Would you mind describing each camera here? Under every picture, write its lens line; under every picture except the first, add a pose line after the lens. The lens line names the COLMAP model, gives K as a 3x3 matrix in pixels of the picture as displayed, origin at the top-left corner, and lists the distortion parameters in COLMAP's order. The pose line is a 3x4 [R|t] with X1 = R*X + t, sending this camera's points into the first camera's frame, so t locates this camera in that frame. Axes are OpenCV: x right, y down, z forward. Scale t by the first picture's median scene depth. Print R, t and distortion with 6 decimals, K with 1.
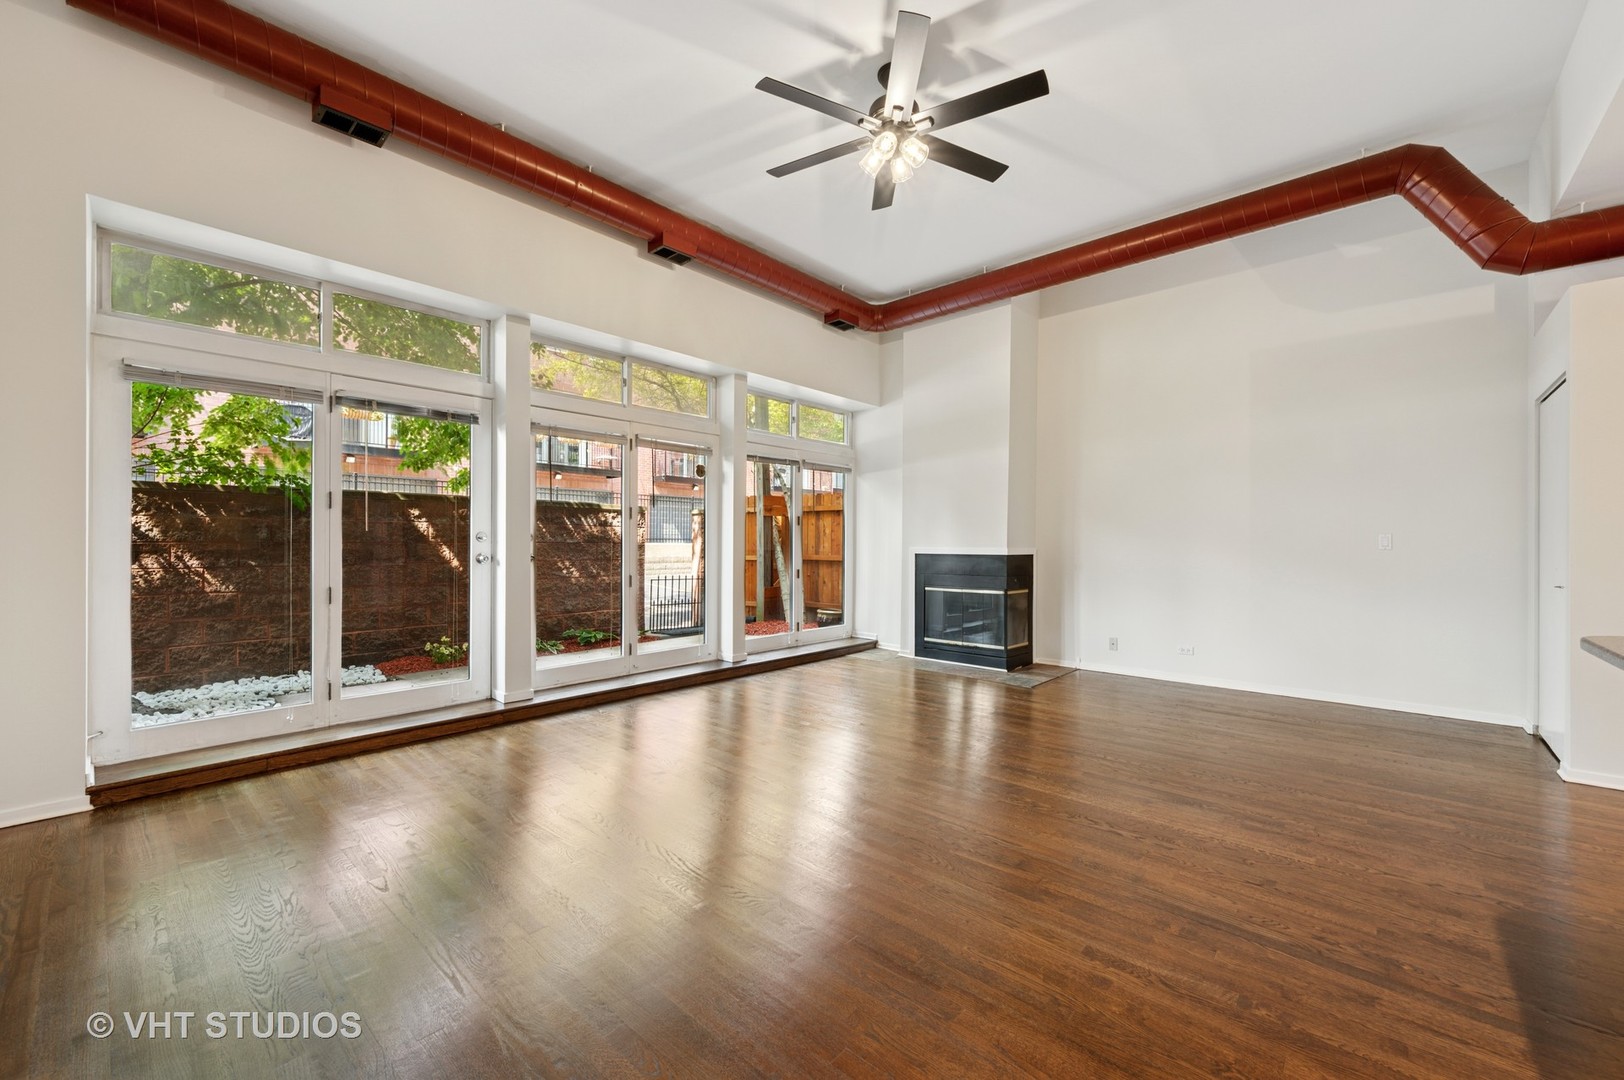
lens RADIAL K [[645.2, 0, 816.9], [0, 645.2, 541.8], [0, 0, 1]] dist [0.000268, 0.000556]
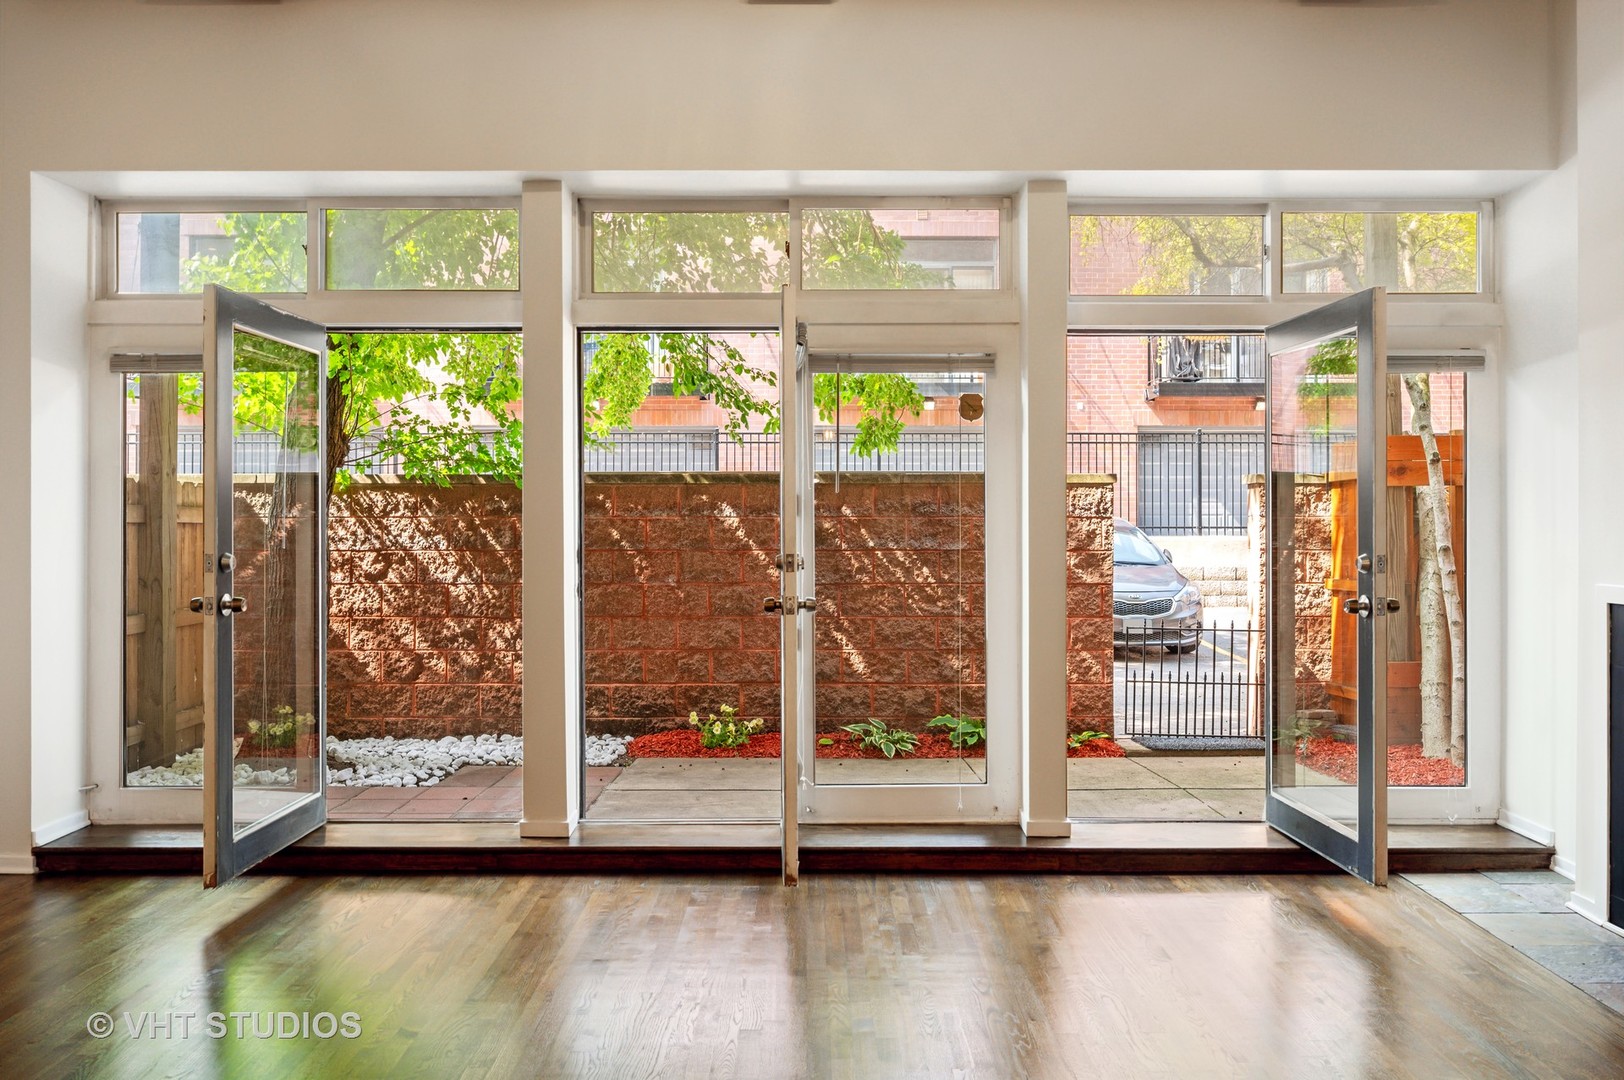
lens RADIAL K [[1220.2, 0, 810.6], [0, 1220.2, 516.9], [0, 0, 1]] dist [-0.012941, 0.004197]
pose [[0.665344, -0.007533, -0.746498, 0.357484], [0.002624, 0.999967, -0.007752, -0.022821], [0.746532, 0.003199, 0.665342, 0.307952]]
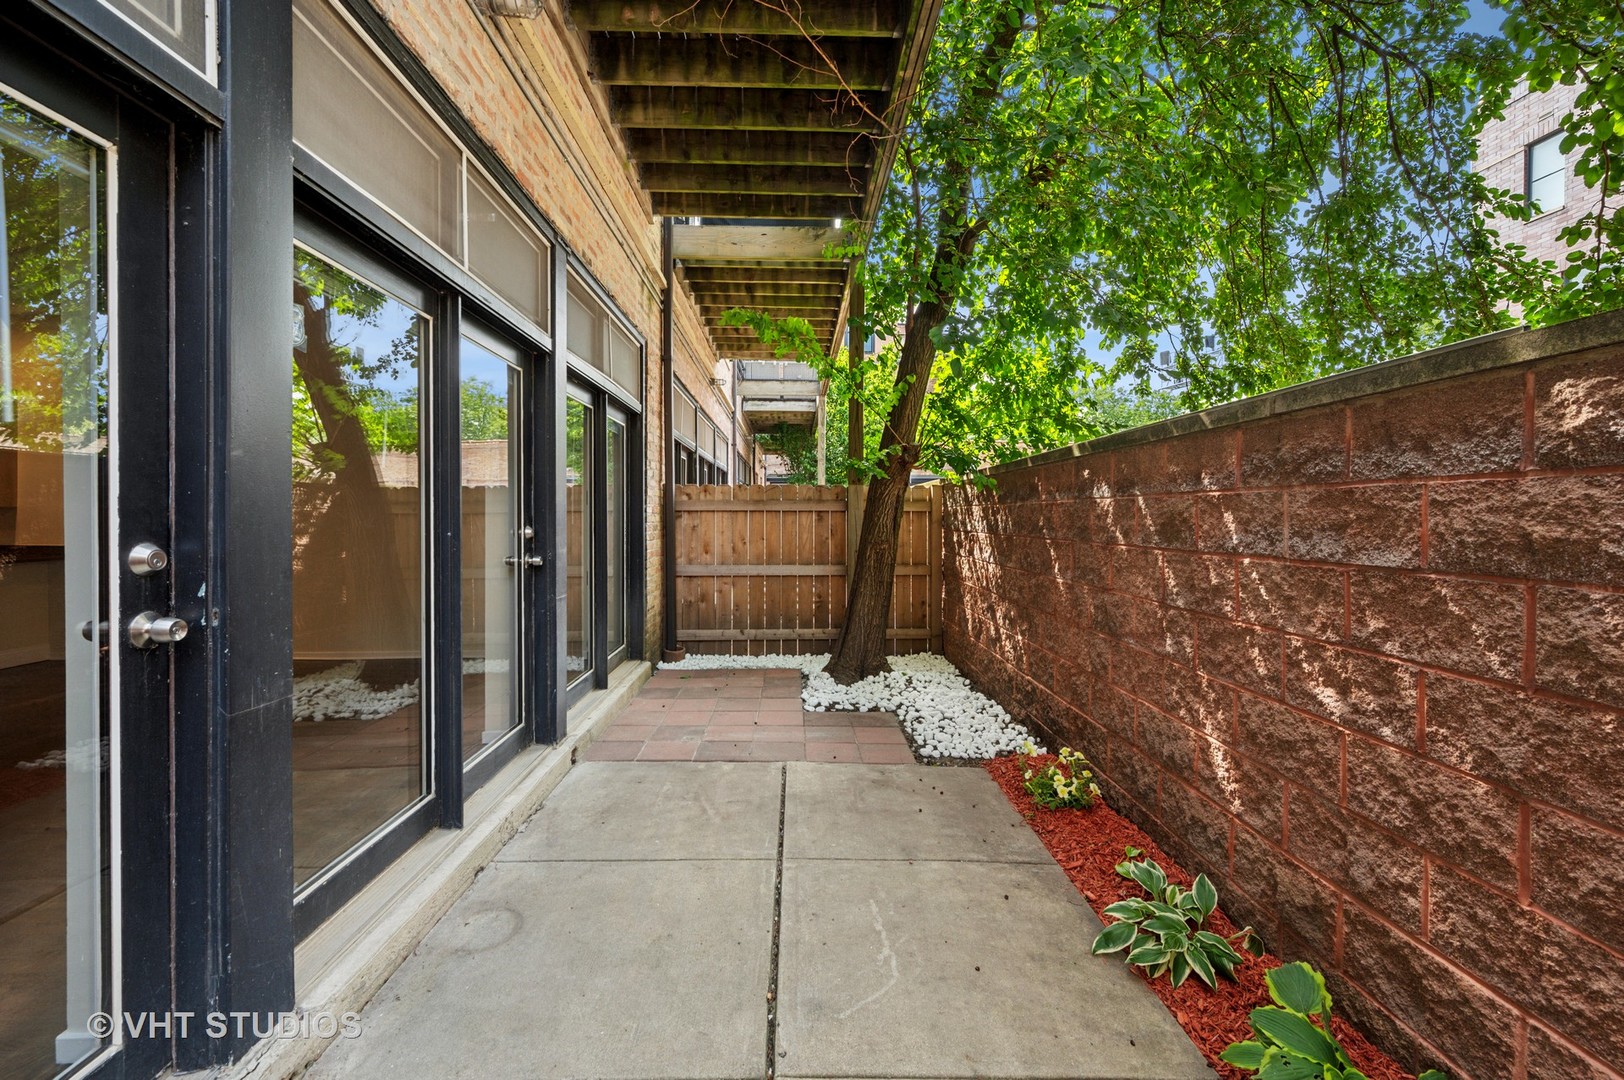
lens RADIAL K [[645.2, 0, 809.8], [0, 645.2, 522.5], [0, 0, 1]] dist [0.000268, 0.000556]
pose [[-0.728467, 0.002687, -0.685076, -0.136998], [-0.003672, 0.999963, 0.007827, -0.017076], [0.685071, 0.008217, -0.728430, 1.272096]]
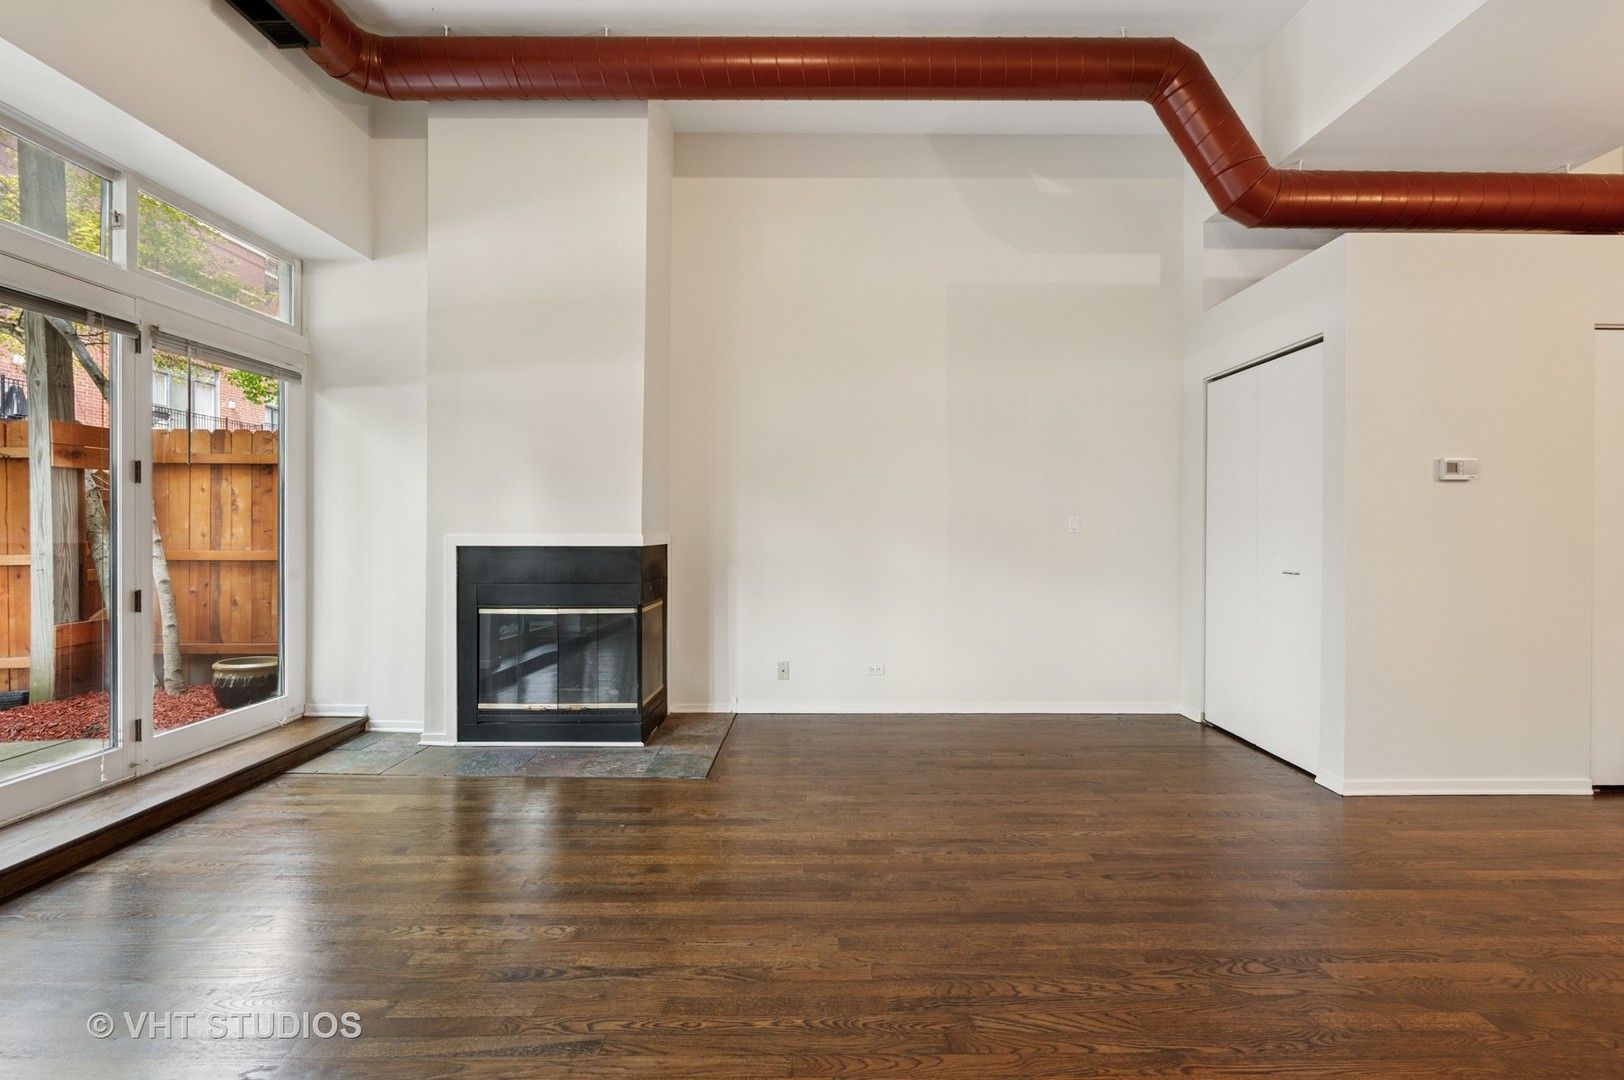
lens RADIAL K [[645.2, 0, 818.8], [0, 645.2, 530.8], [0, 0, 1]] dist [0.000268, 0.000556]
pose [[0.743307, -0.004946, 0.668933, 0.020243], [-0.000378, 0.999969, 0.007813, 0.001279], [-0.668951, -0.006060, 0.743282, 0.430434]]
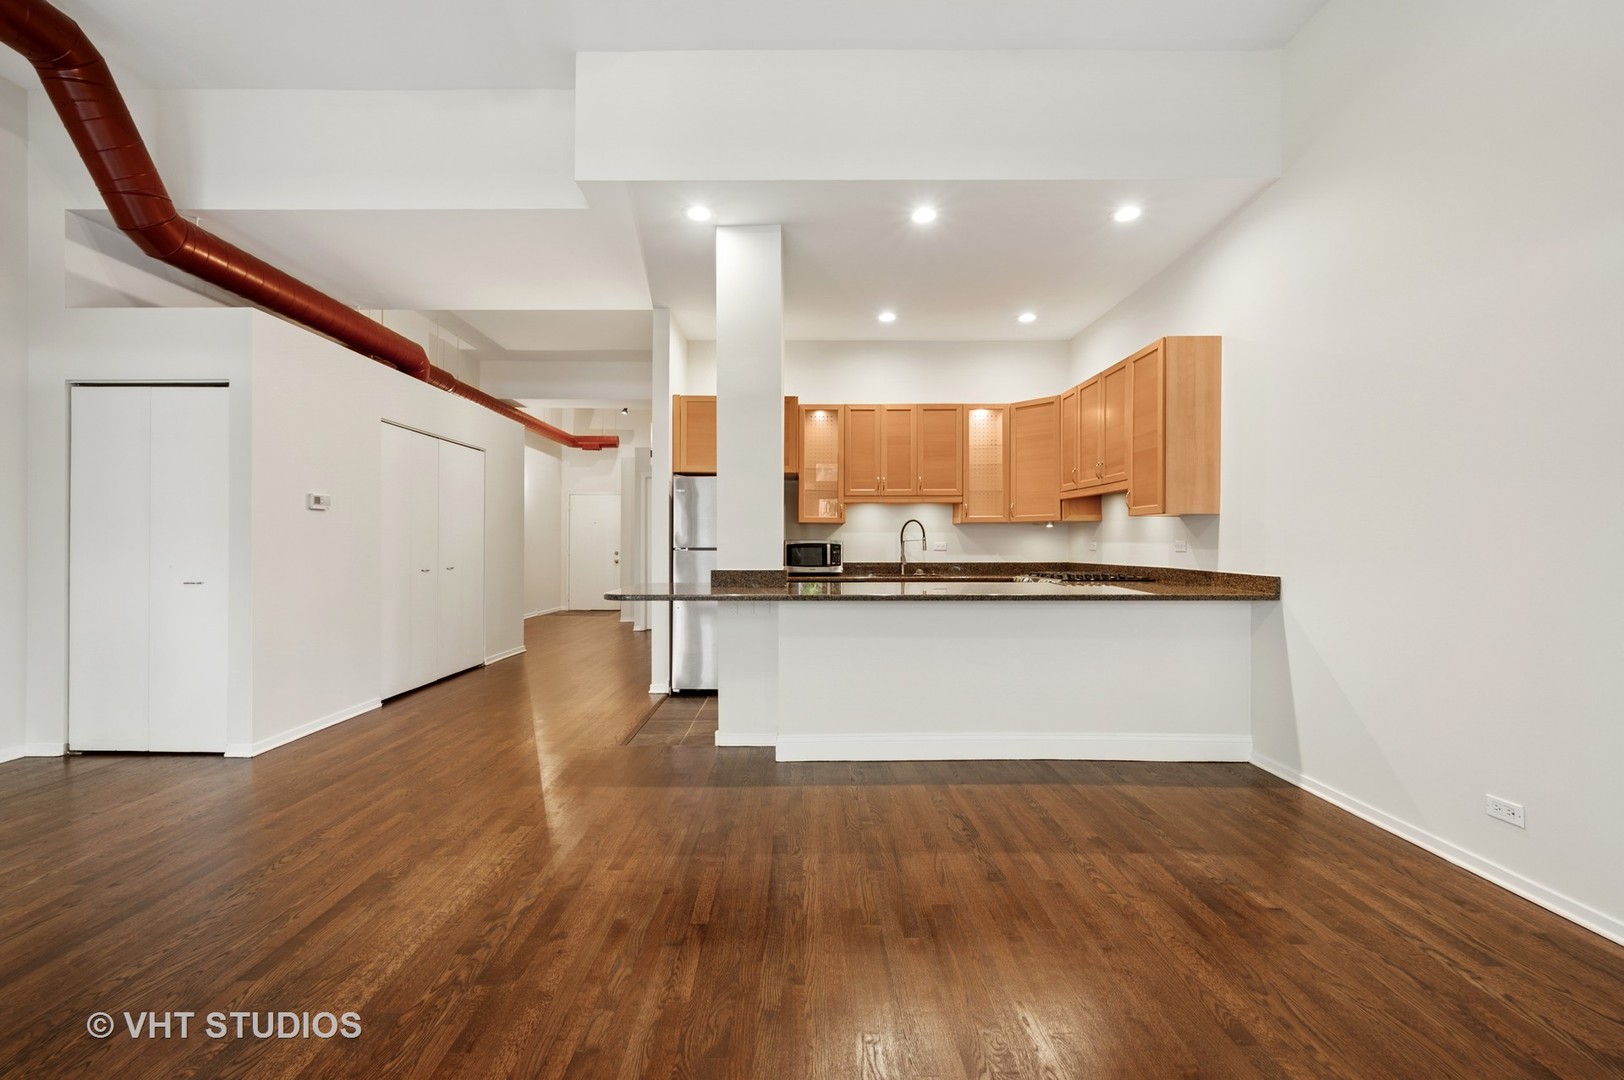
lens RADIAL K [[645.2, 0, 794.6], [0, 645.2, 545.9], [0, 0, 1]] dist [0.000268, 0.000556]
pose [[-0.657880, -0.007110, 0.753089, -0.145581], [-0.006399, 0.999972, 0.003851, 0.000111], [-0.753096, -0.002286, -0.657907, 0.535996]]
